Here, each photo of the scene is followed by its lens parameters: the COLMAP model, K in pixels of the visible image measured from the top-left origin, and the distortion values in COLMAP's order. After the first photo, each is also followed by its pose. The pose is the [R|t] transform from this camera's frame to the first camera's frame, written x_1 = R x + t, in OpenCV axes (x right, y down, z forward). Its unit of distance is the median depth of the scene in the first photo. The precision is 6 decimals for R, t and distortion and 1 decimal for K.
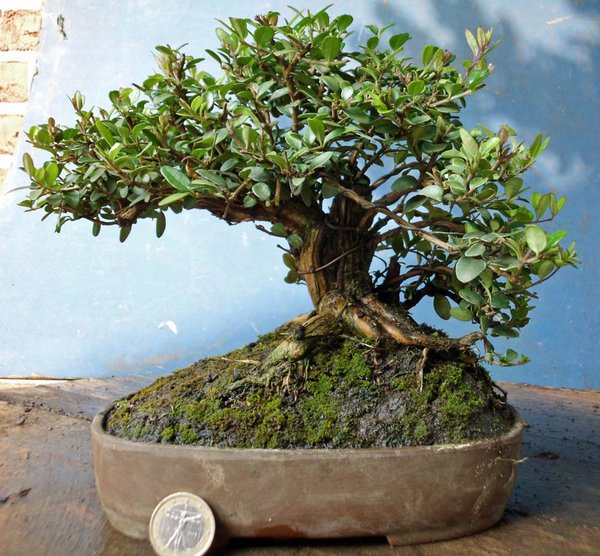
lens RADIAL K [[609.9, 0, 342.0], [0, 609.9, 280.7], [0, 0, 1]] dist [-0.061316, 0.000000]
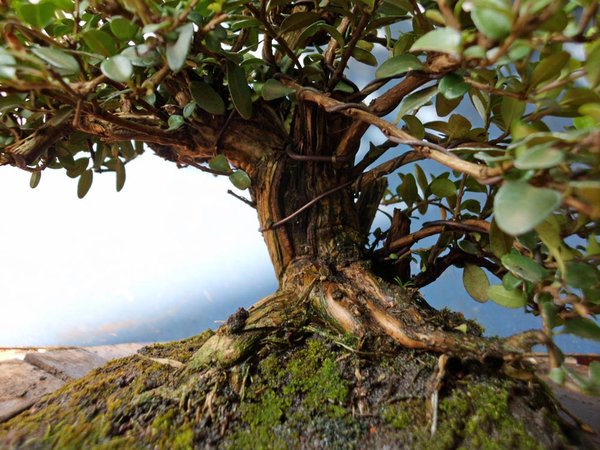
lens RADIAL K [[492.1, 0, 315.6], [0, 492.1, 225.6], [0, 0, 1]] dist [-0.104315, 0.059376]
pose [[0.983720, -0.003052, -0.179682, 0.100048], [-0.008392, 0.997985, -0.062896, 0.017287], [0.179512, 0.063380, 0.981712, 0.507460]]
